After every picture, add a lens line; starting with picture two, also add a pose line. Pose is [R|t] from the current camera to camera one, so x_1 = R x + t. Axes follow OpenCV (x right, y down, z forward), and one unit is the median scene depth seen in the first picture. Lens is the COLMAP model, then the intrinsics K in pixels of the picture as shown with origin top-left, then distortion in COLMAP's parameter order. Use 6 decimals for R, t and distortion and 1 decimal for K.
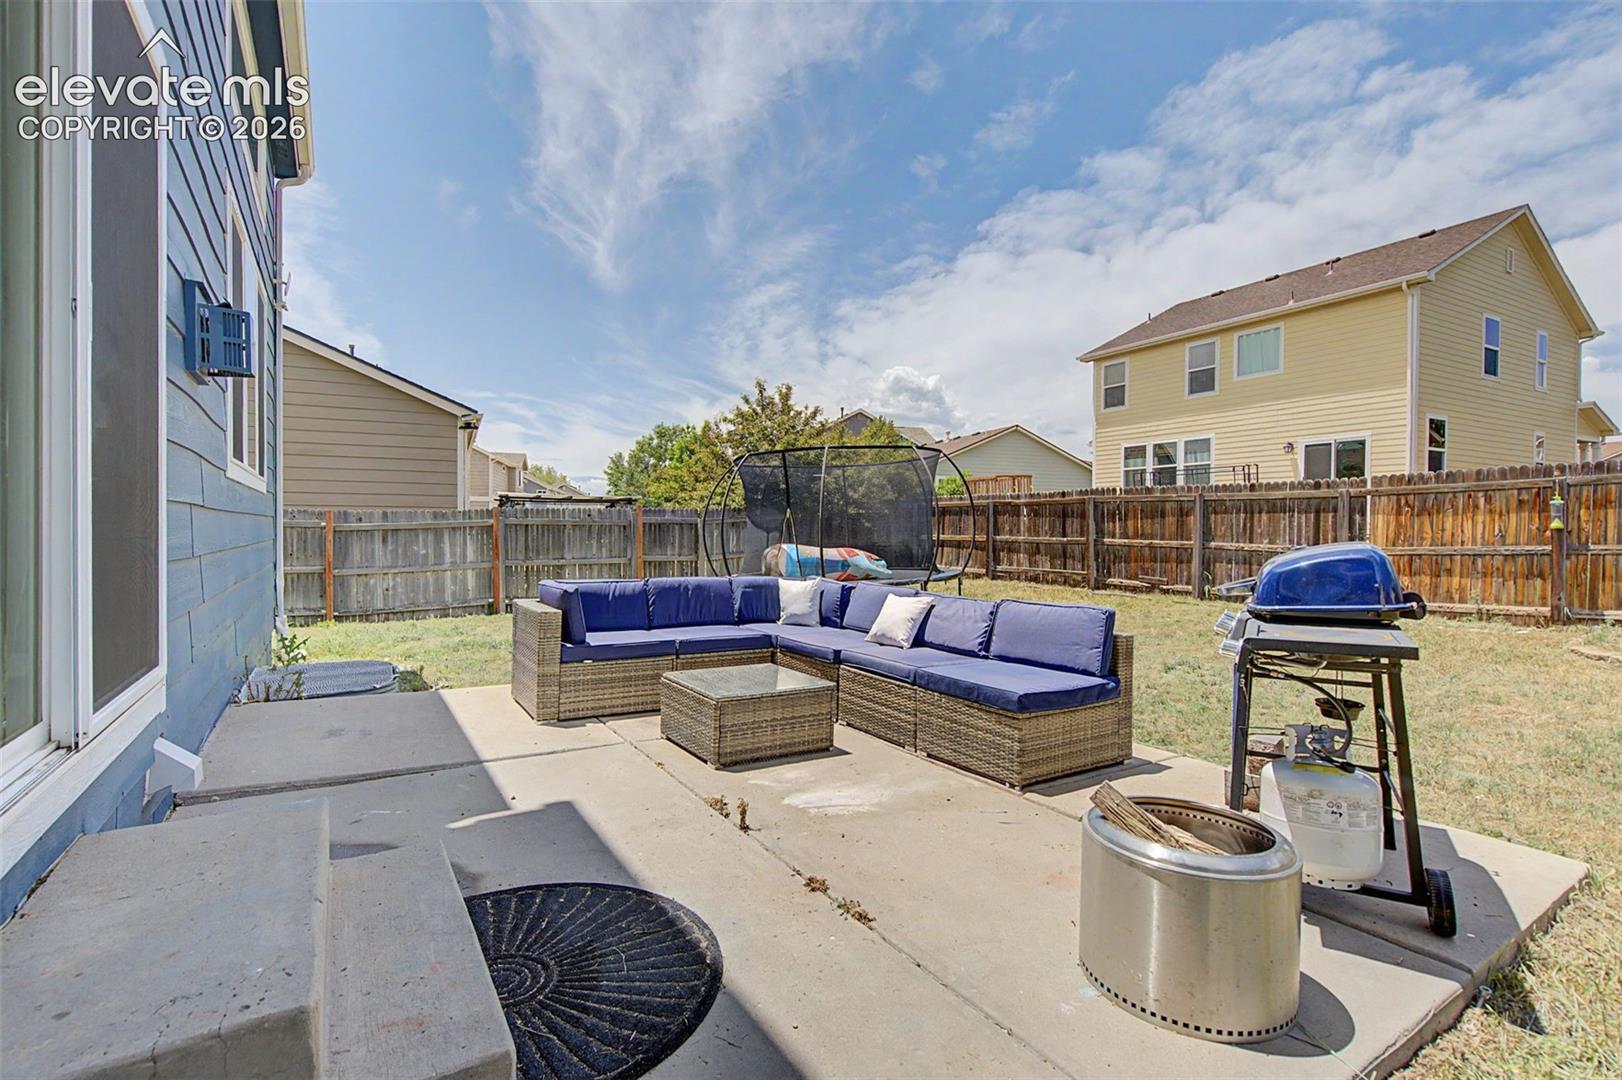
lens RADIAL K [[752.7, 0, 809.1], [0, 752.7, 541.3], [0, 0, 1]] dist [-0.002109, 0.003301]
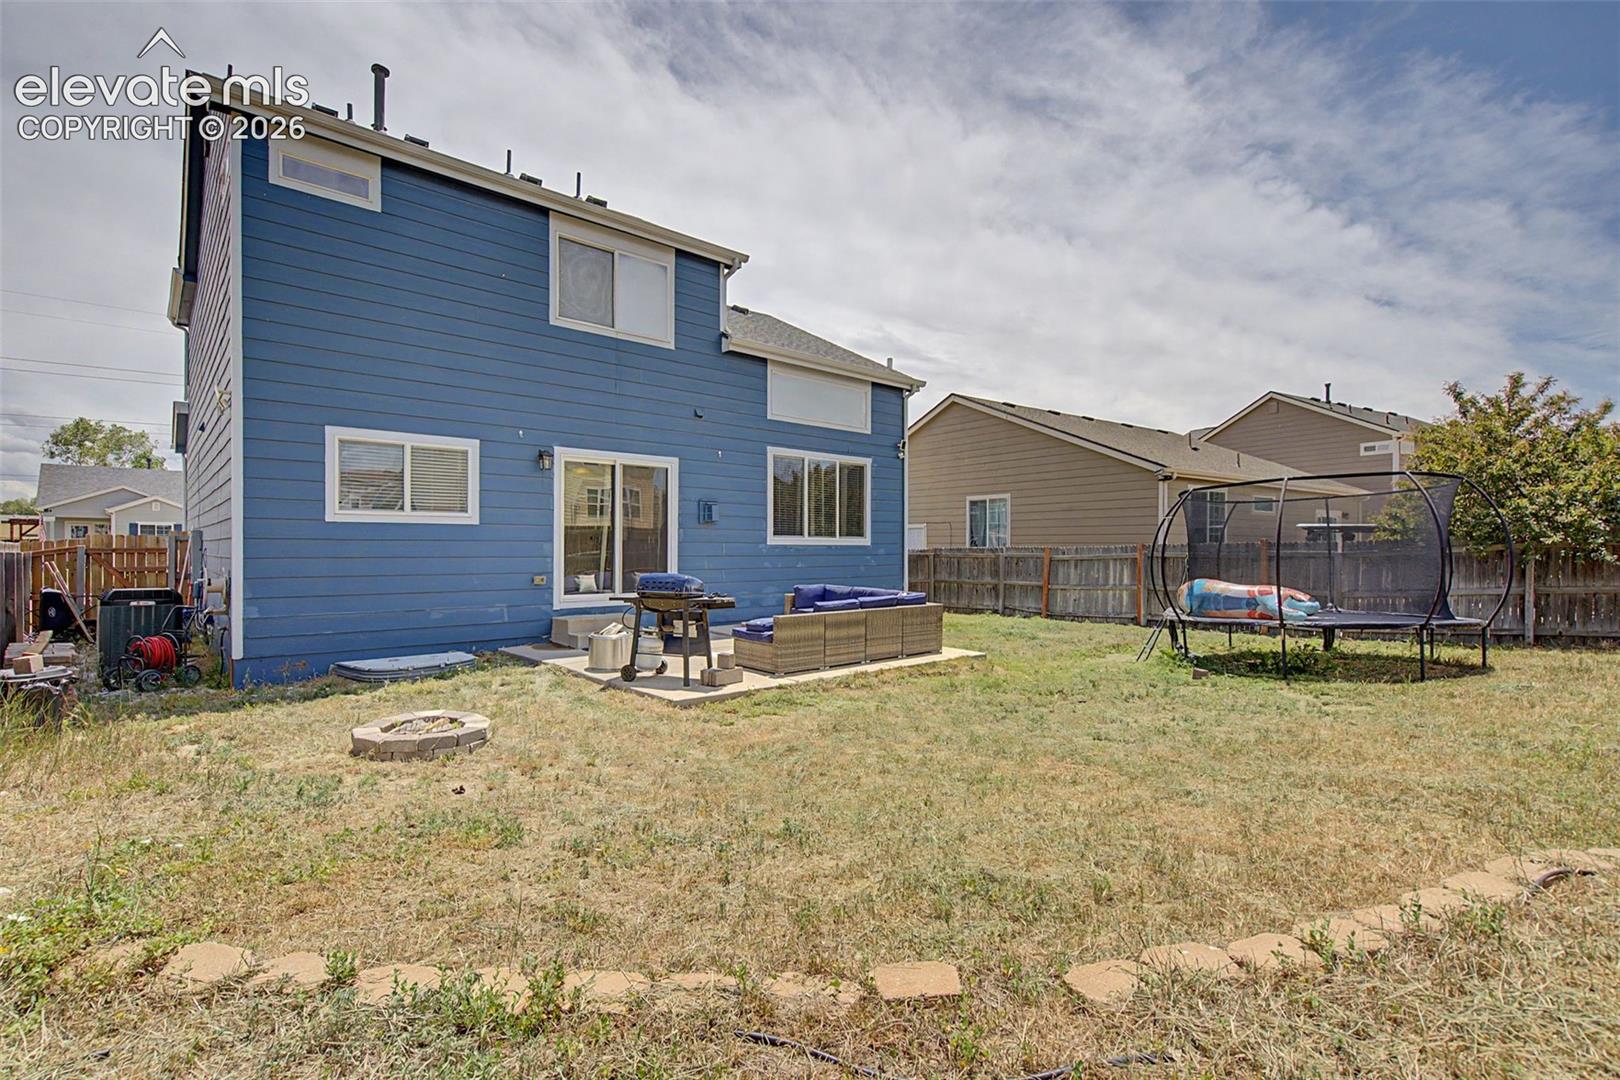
lens RADIAL K [[751.8, 0, 811.4], [0, 751.8, 545.1], [0, 0, 1]] dist [-0.002109, 0.003301]
pose [[0.162674, -0.006834, -0.986656, 0.801100], [-0.016493, 0.999817, -0.009645, -0.021205], [0.986542, 0.017842, 0.162531, 0.244333]]
